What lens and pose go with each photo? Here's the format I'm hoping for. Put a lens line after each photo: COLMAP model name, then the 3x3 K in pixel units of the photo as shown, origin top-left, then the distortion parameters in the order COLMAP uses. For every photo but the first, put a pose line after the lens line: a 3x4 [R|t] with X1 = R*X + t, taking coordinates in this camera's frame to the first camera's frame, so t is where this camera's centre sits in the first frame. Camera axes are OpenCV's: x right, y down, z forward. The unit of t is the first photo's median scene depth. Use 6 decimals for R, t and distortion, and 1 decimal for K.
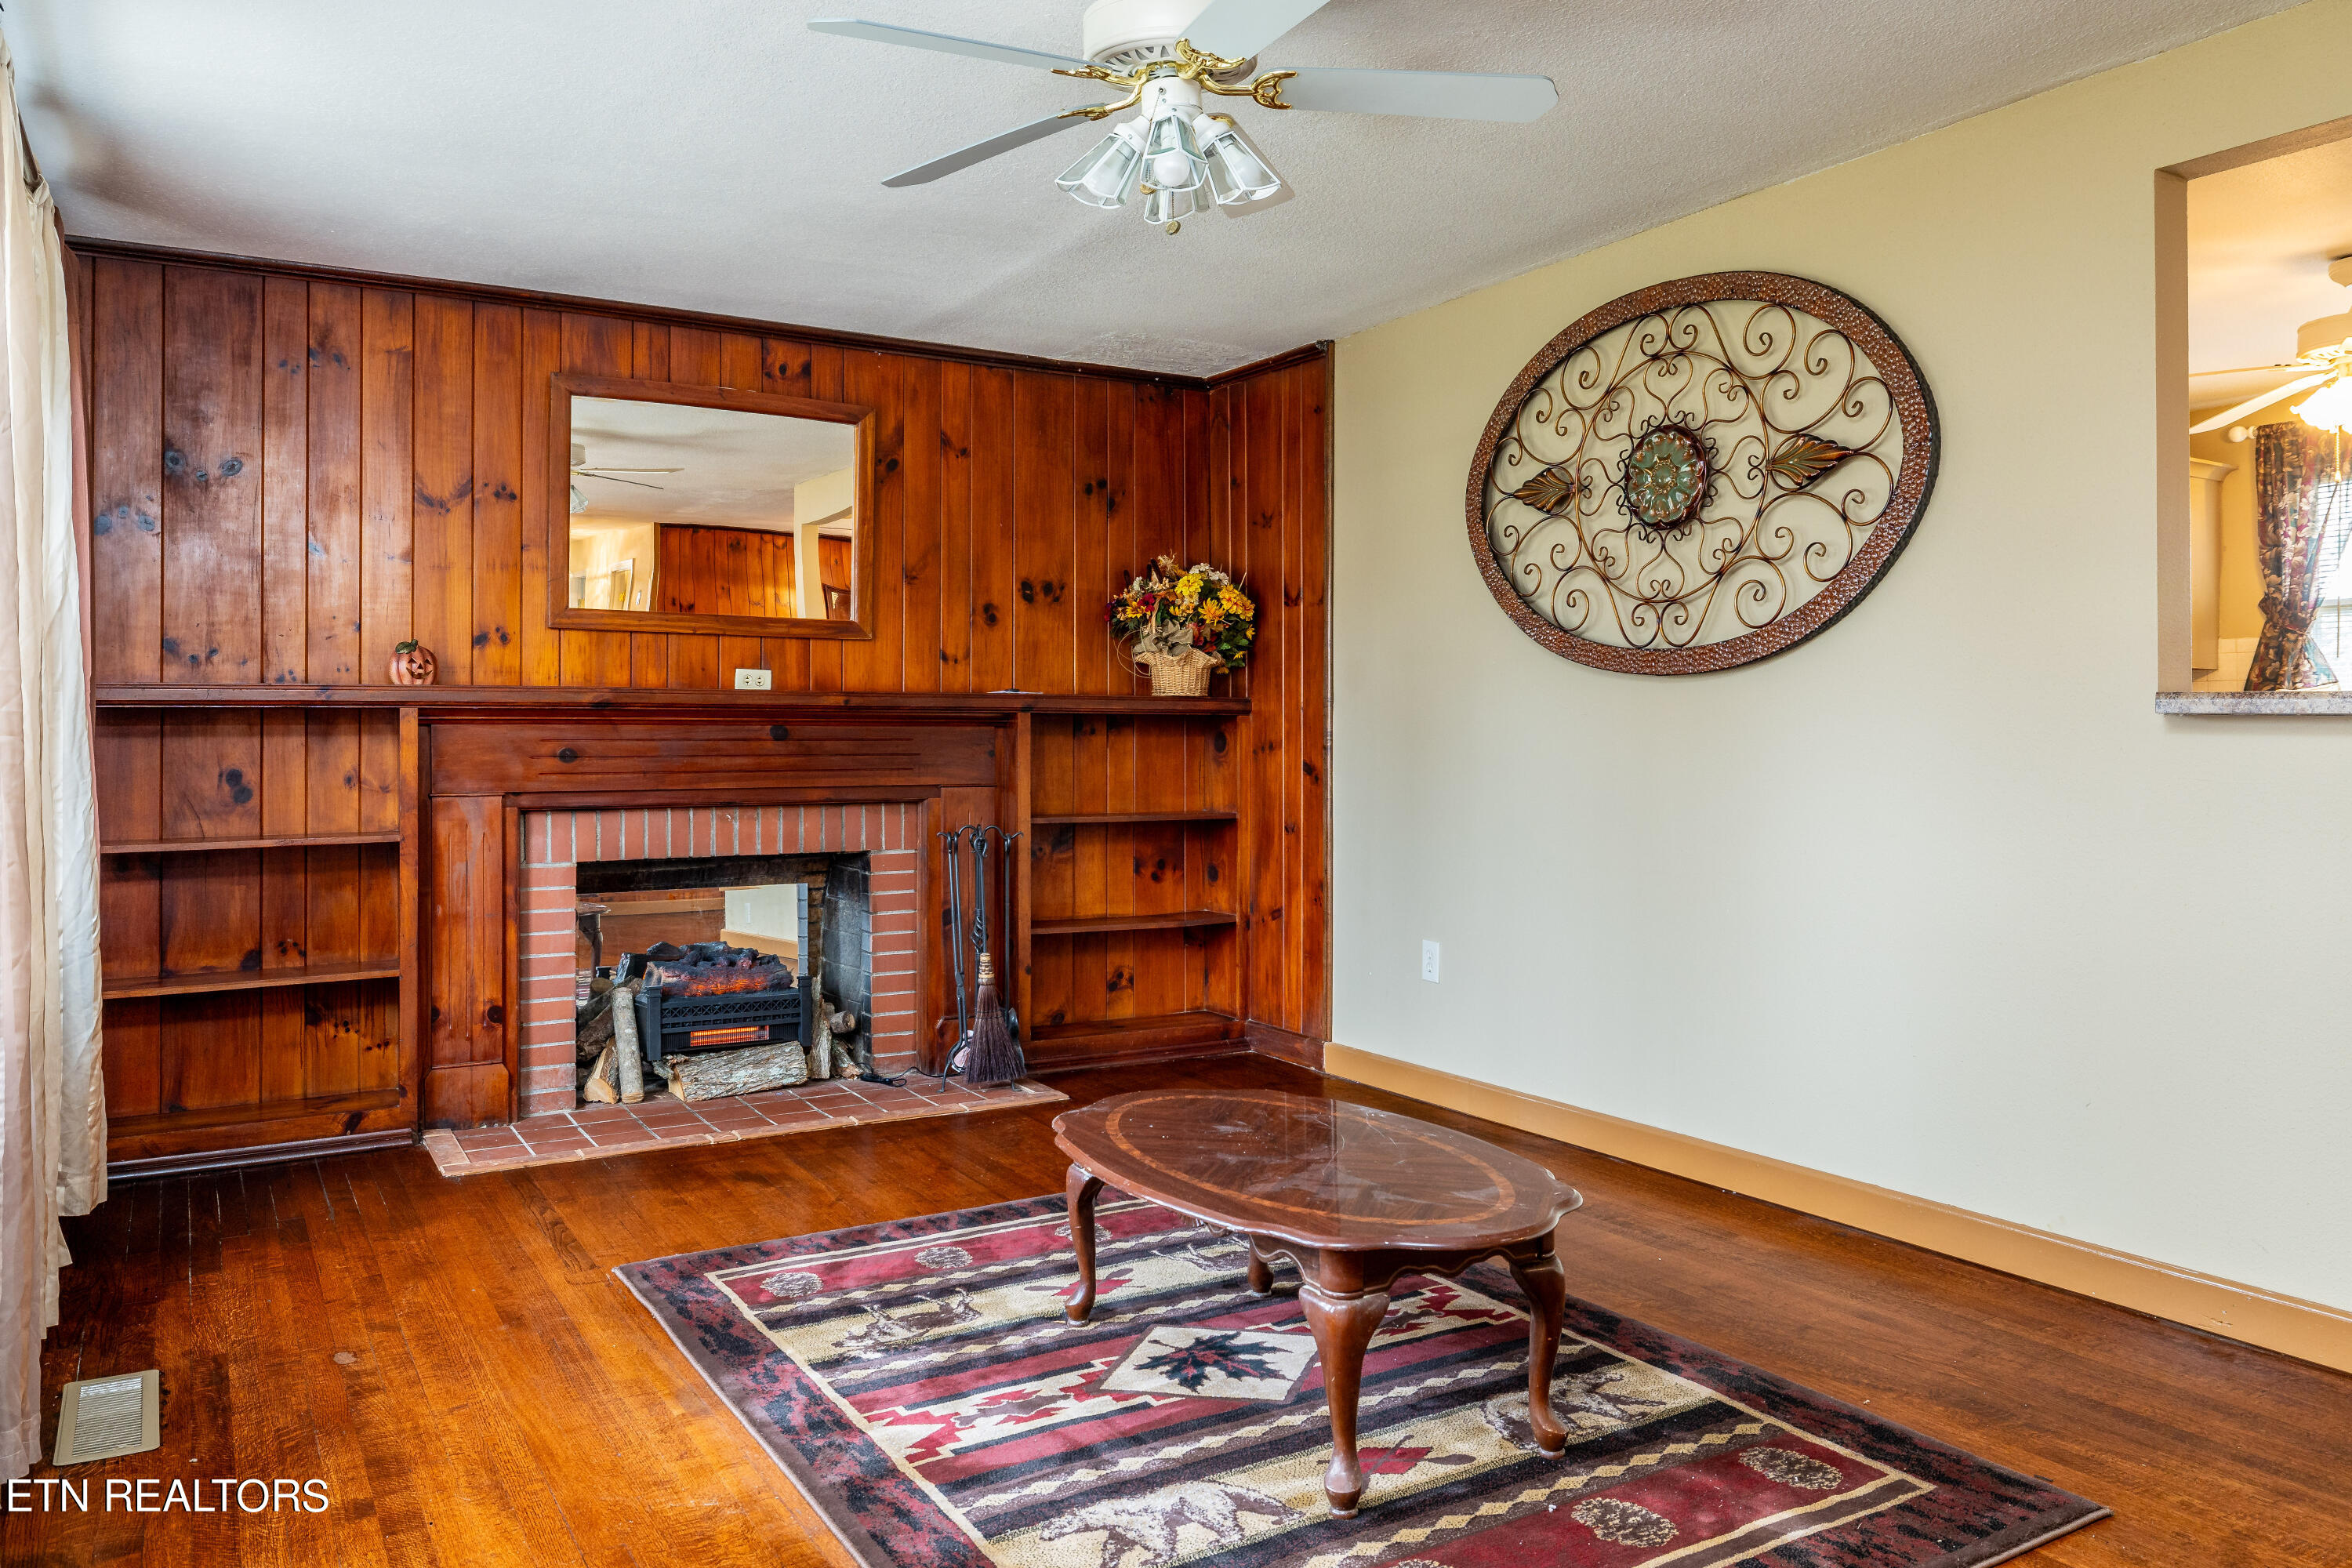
lens RADIAL K [[1654.9, 0, 1181.4], [0, 1654.9, 731.0], [0, 0, 1]] dist [0.001287, -0.000691]
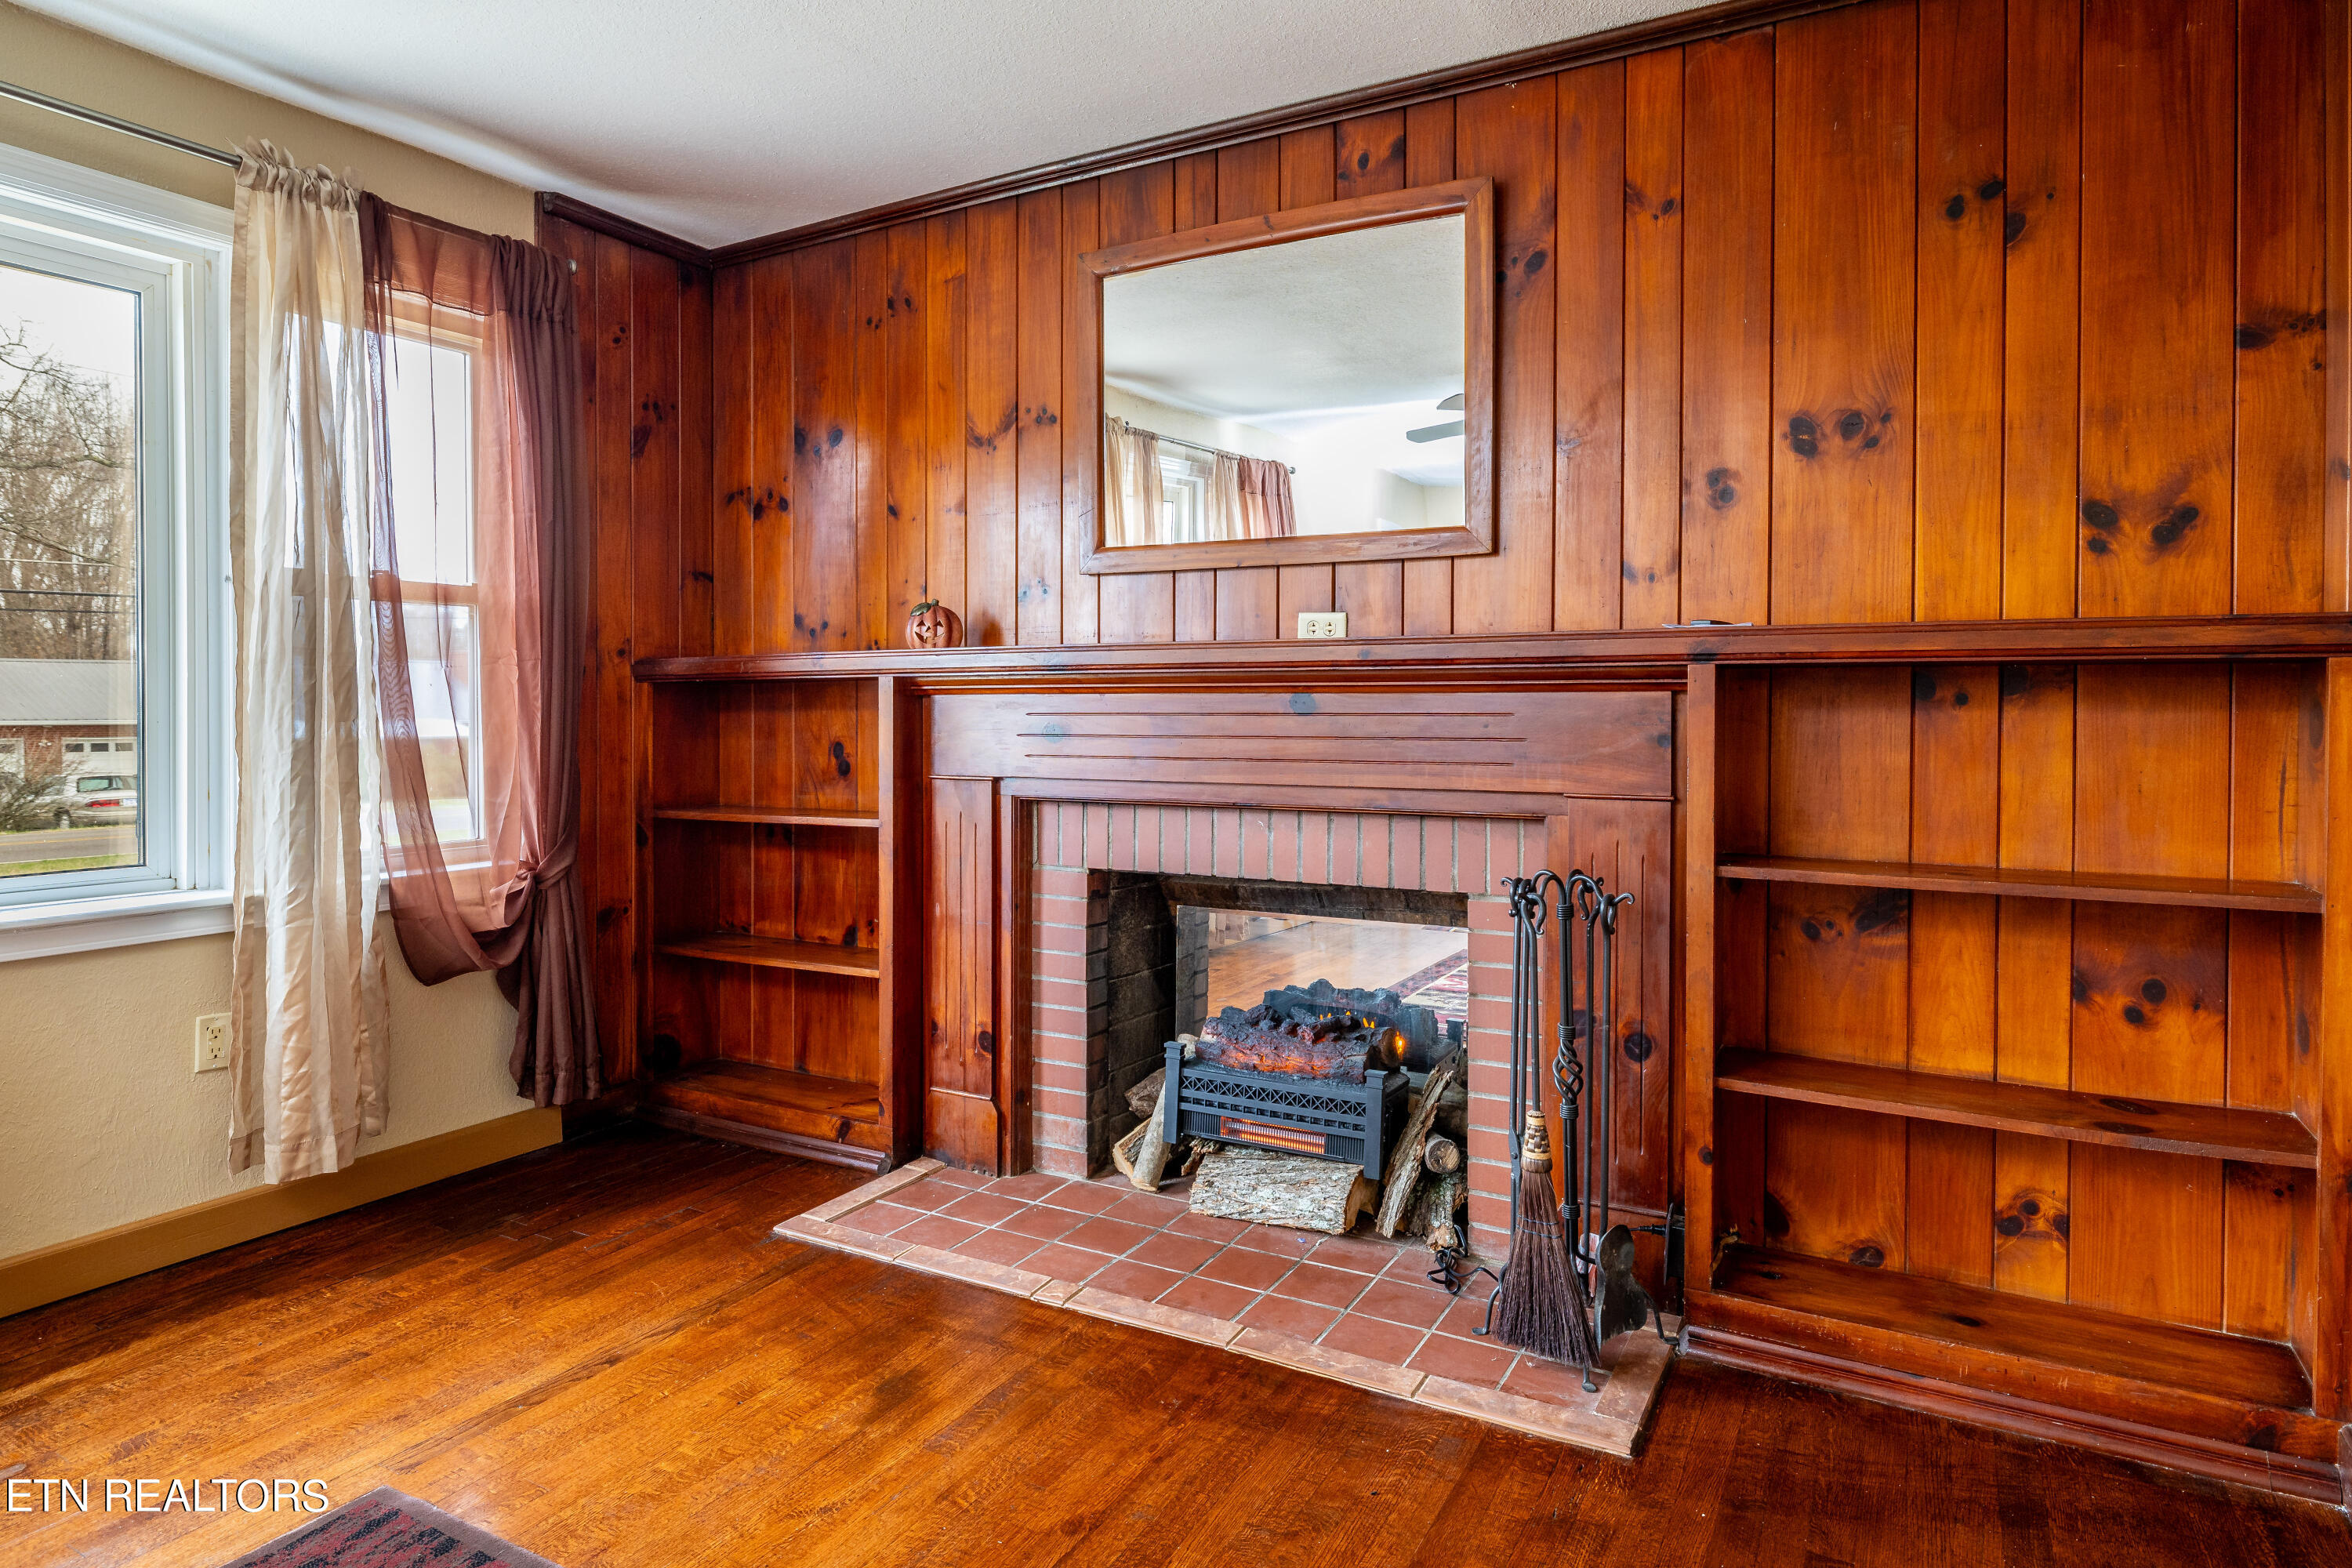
lens RADIAL K [[1340.9, 0, 1188.9], [0, 1340.9, 727.2], [0, 0, 1]] dist [-0.002948, 0.003429]
pose [[0.499495, 0.011785, -0.866237, 0.247822], [0.002254, 0.999886, 0.014903, 0.002920], [0.866314, -0.009396, 0.499412, 0.839430]]
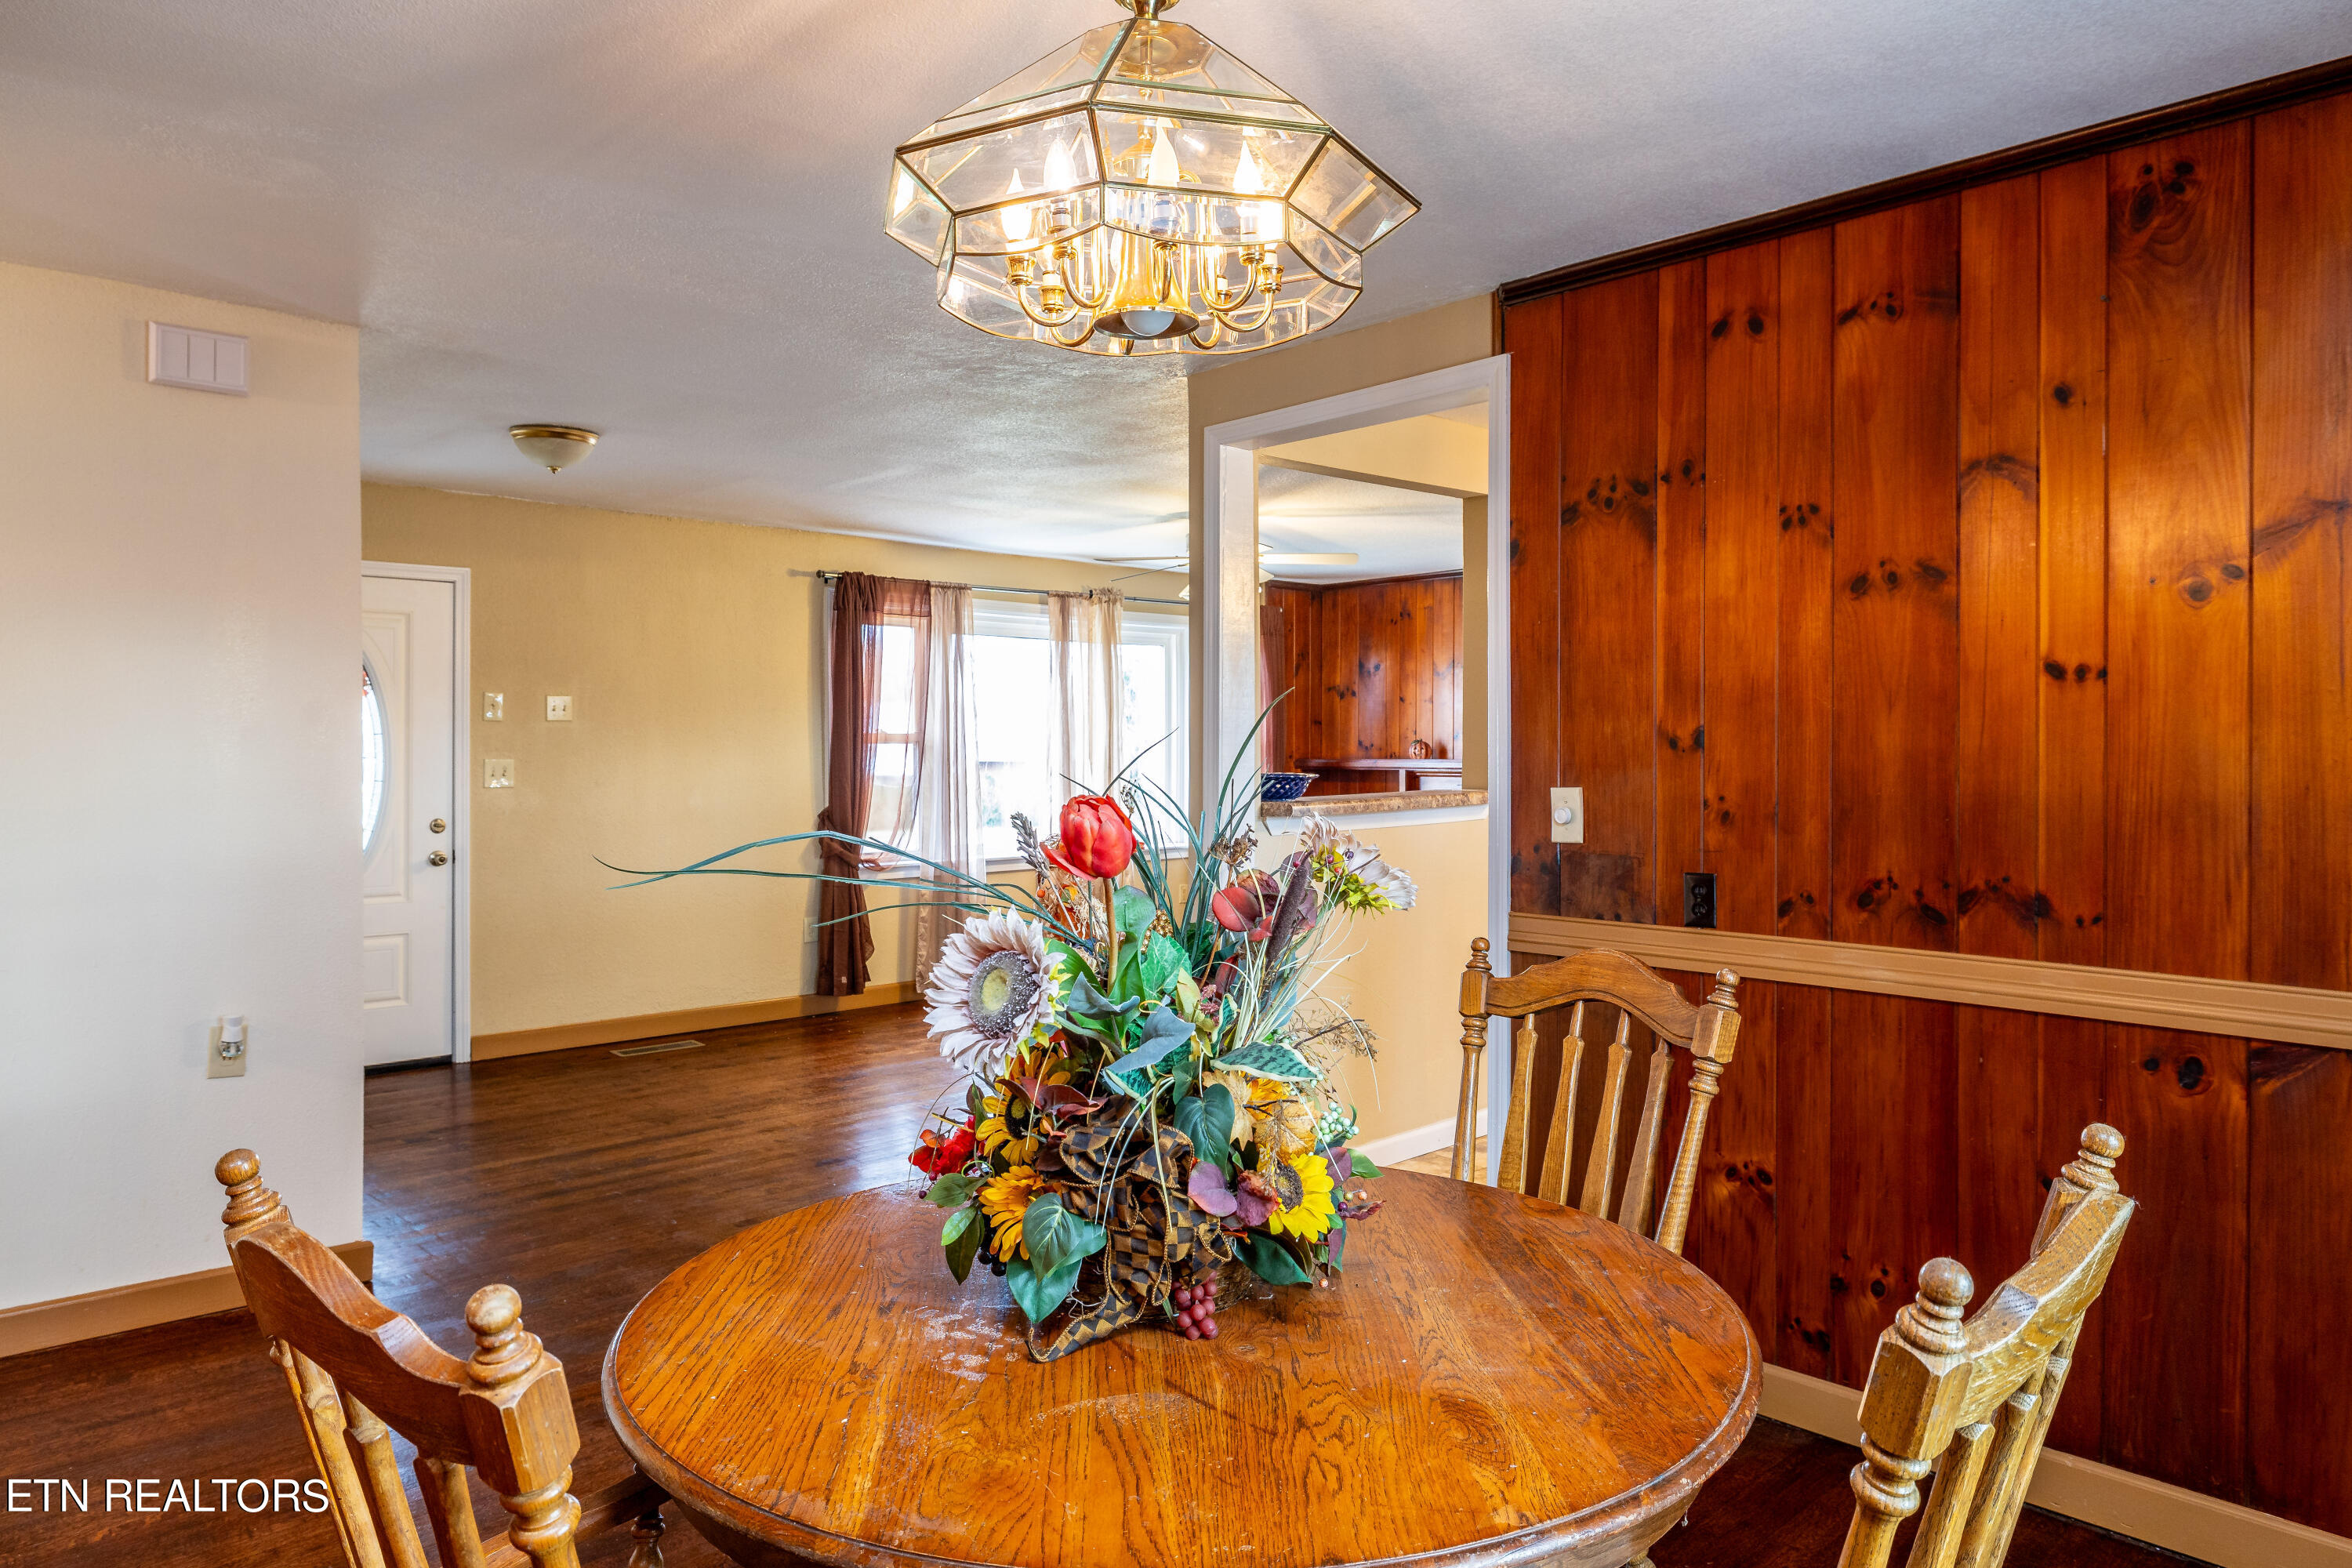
lens RADIAL K [[1512.3, 0, 1174.5], [0, 1512.3, 777.5], [0, 0, 1]] dist [0.001215, 0.000100]
pose [[0.220222, 0.016634, -0.975308, 1.598039], [0.004194, 0.999829, 0.017999, -0.045104], [0.975441, -0.008054, 0.220115, 0.253784]]
